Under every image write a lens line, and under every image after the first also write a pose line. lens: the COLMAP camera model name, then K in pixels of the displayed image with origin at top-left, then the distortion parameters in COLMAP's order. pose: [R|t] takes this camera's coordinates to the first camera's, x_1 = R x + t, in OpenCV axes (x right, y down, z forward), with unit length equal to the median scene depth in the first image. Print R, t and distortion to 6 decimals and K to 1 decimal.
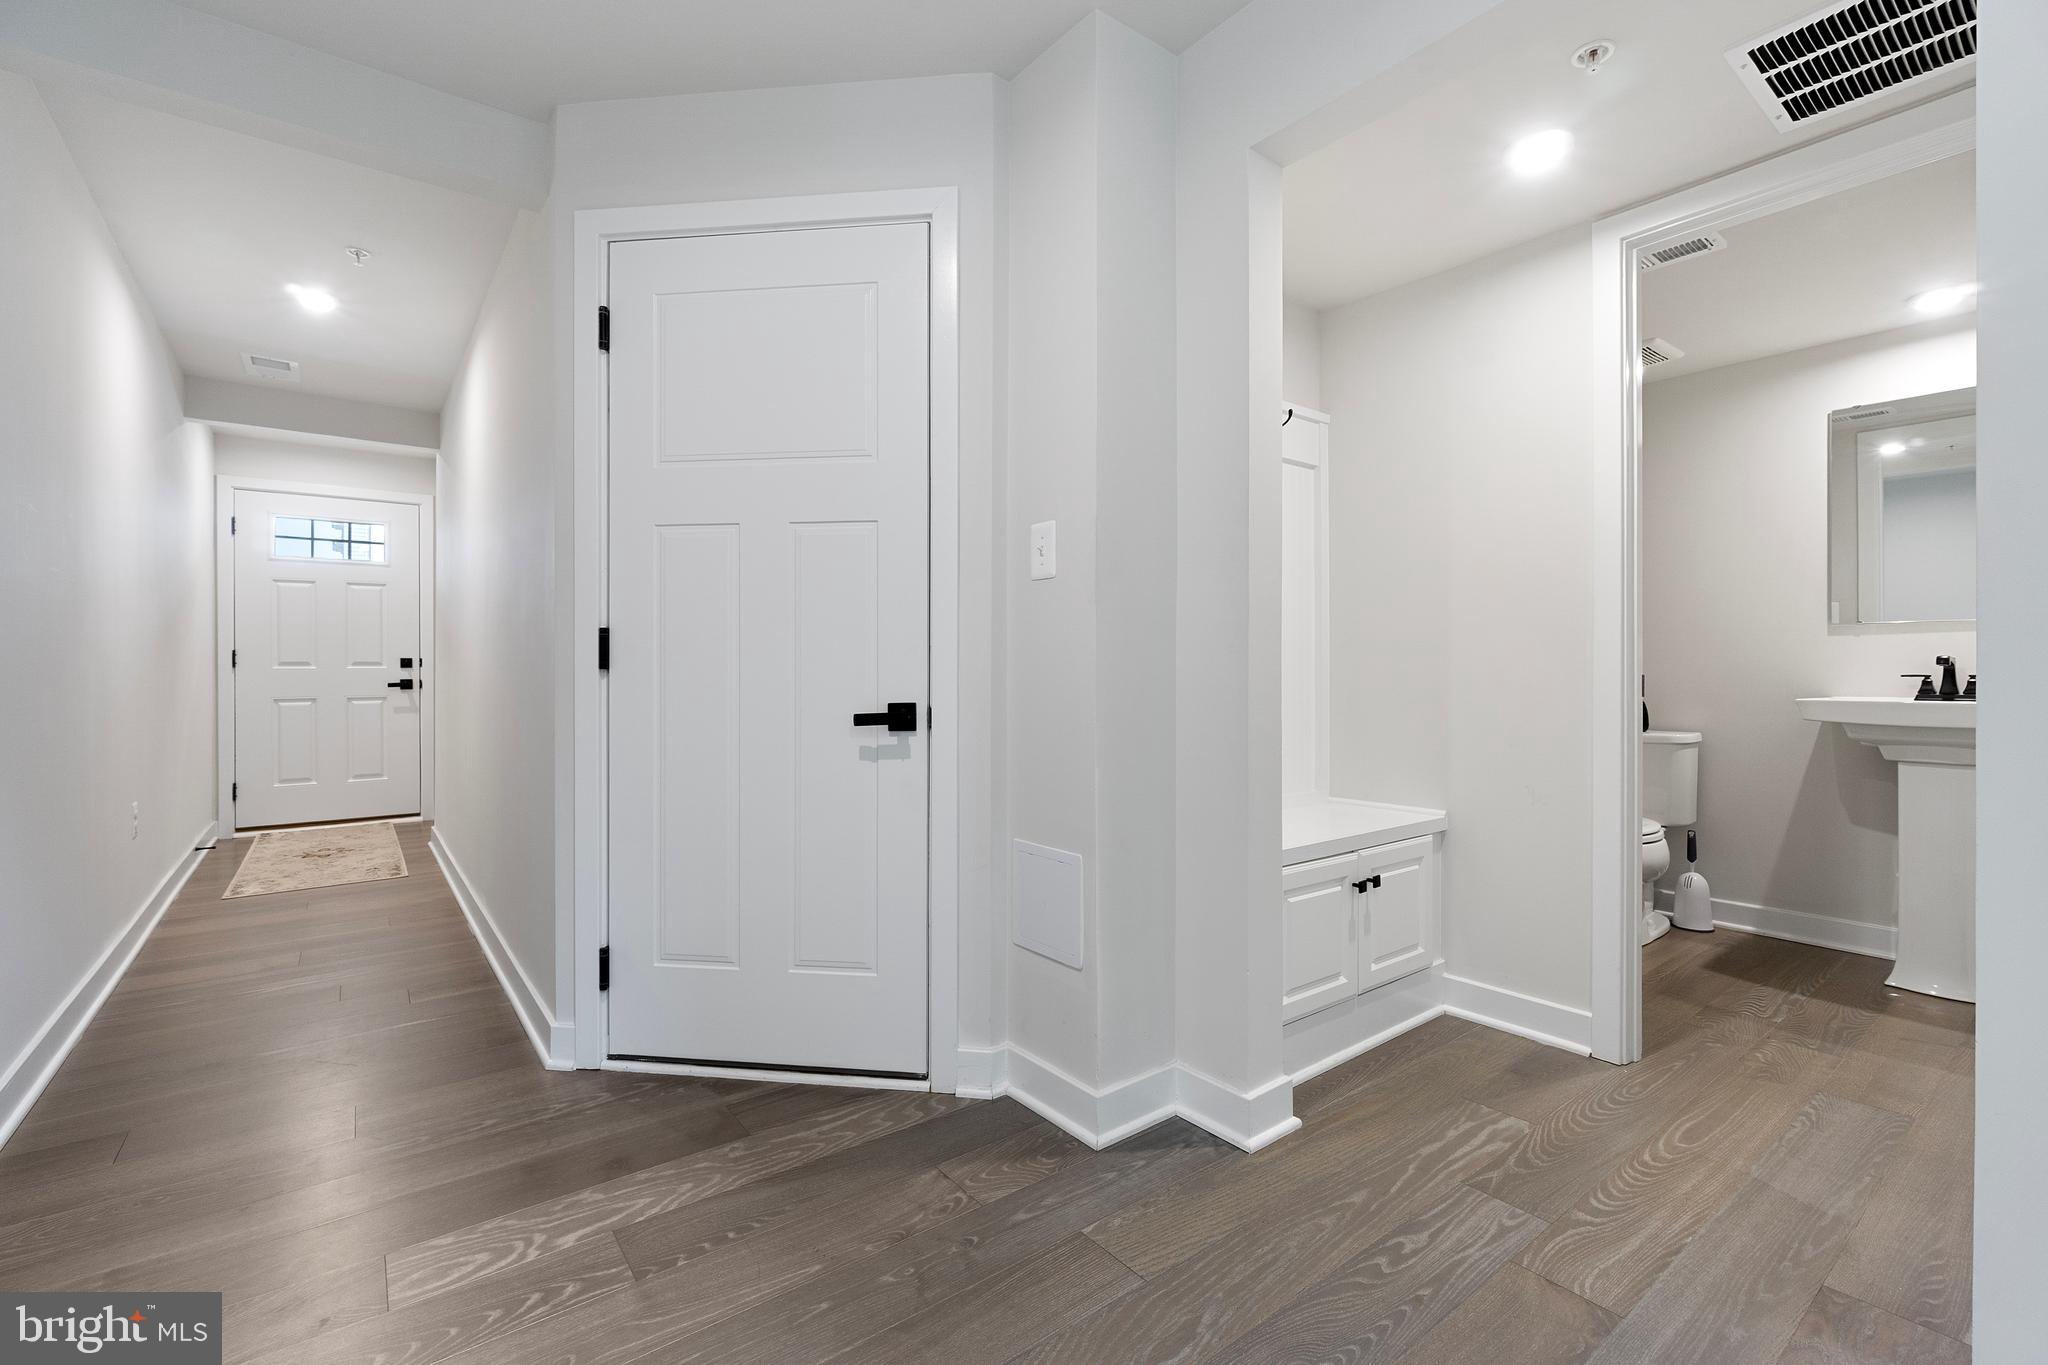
lens RADIAL K [[896.7, 0, 1028.1], [0, 896.7, 670.9], [0, 0, 1]] dist [0.000699, 0.000266]
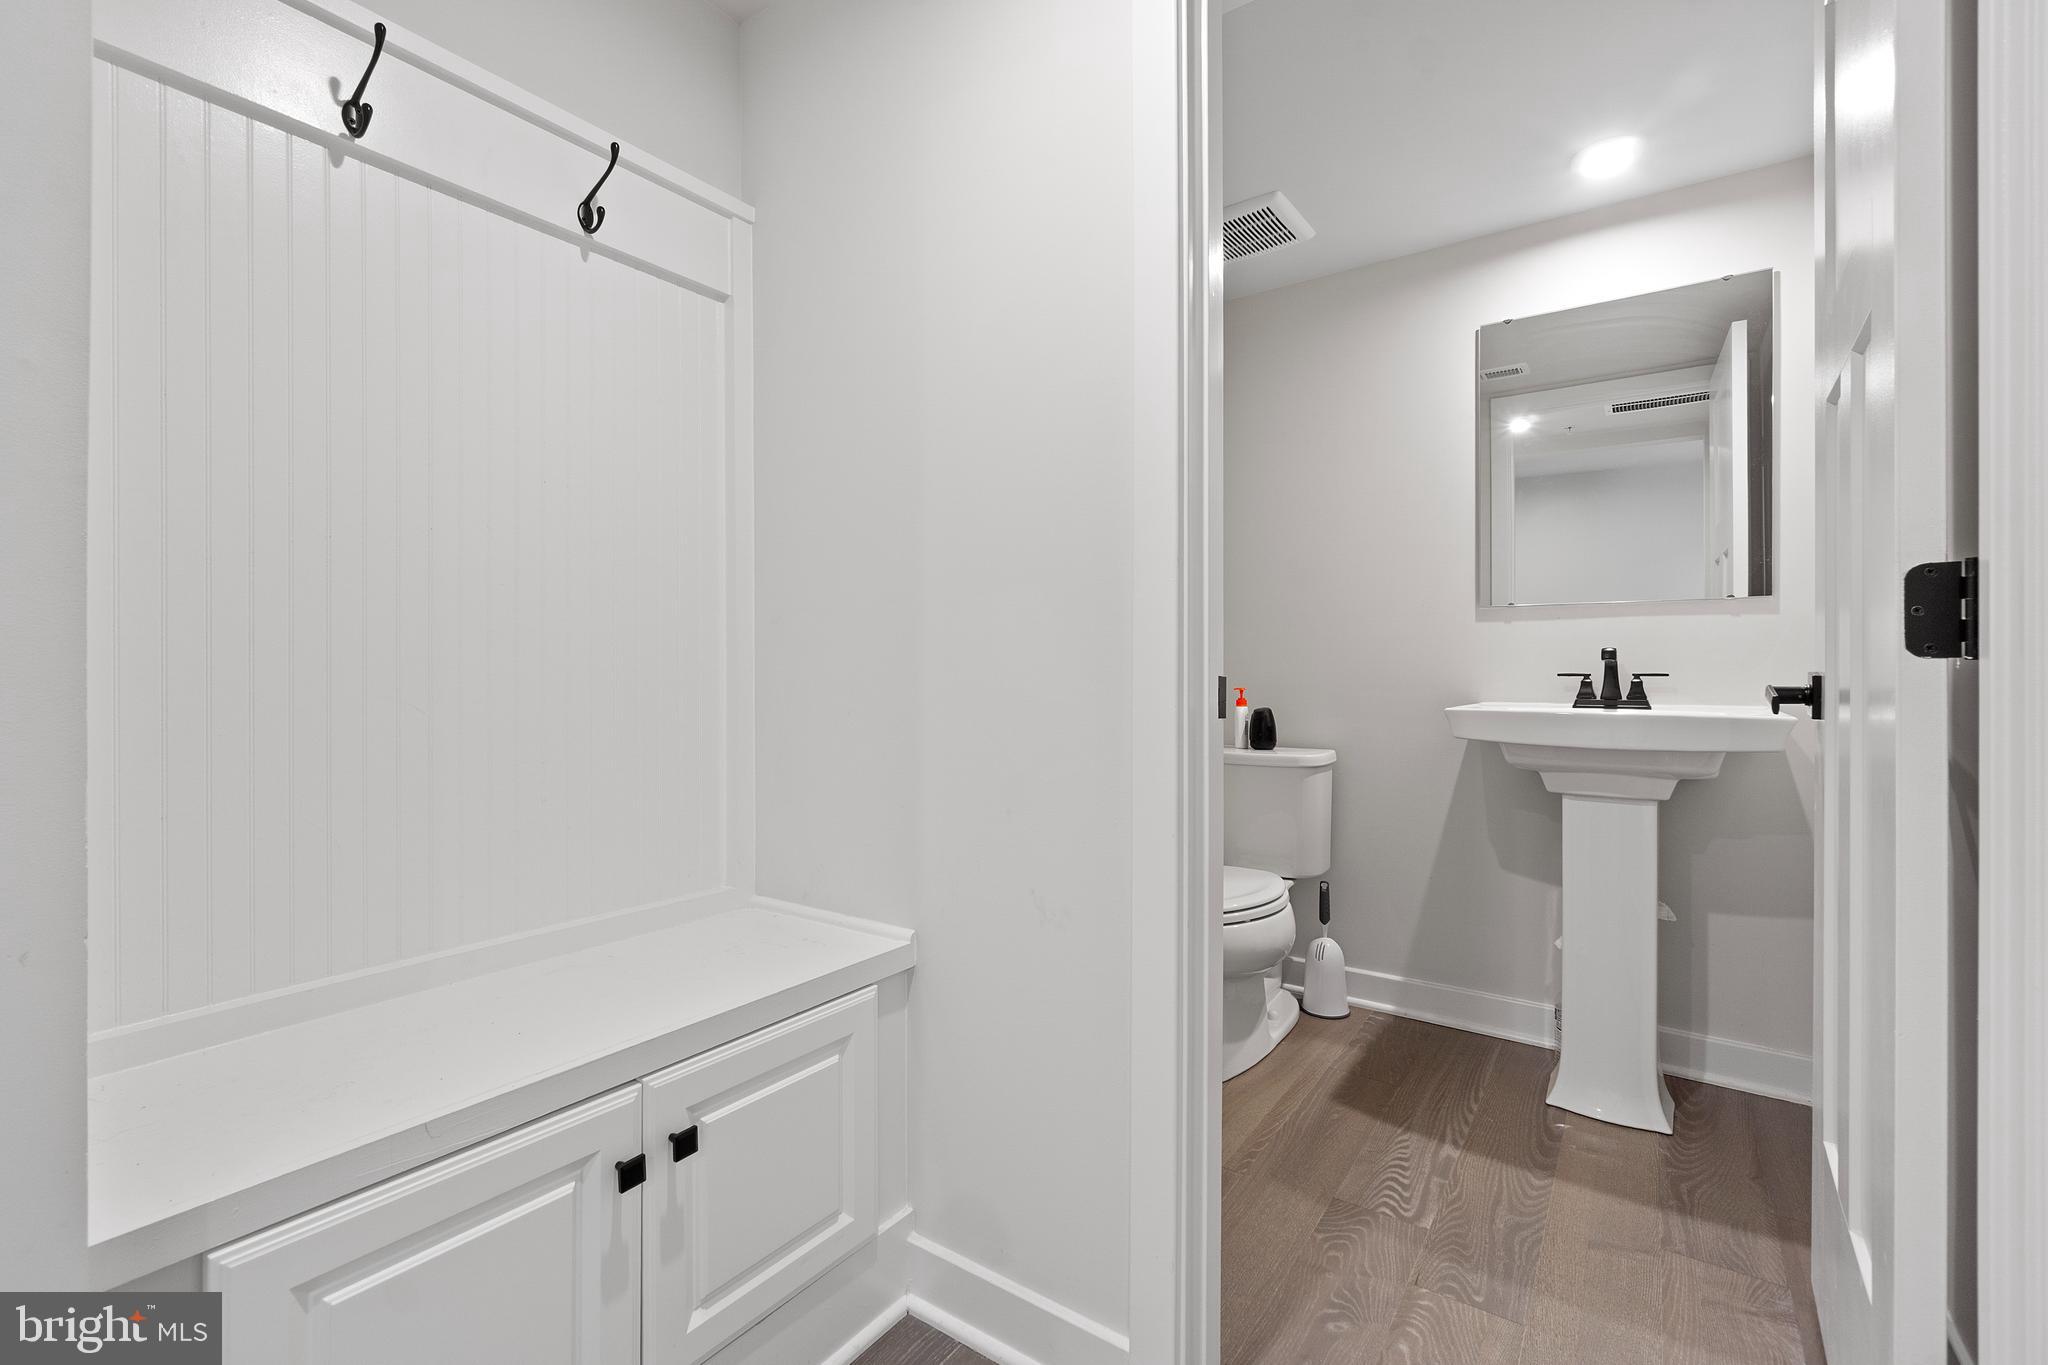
lens RADIAL K [[896.7, 0, 1028.1], [0, 896.7, 670.9], [0, 0, 1]] dist [0.000699, 0.000266]
pose [[0.956763, -0.001284, 0.290865, 0.332639], [0.000464, 0.999996, 0.002891, -0.000369], [-0.290868, -0.002631, 0.956760, 0.414964]]
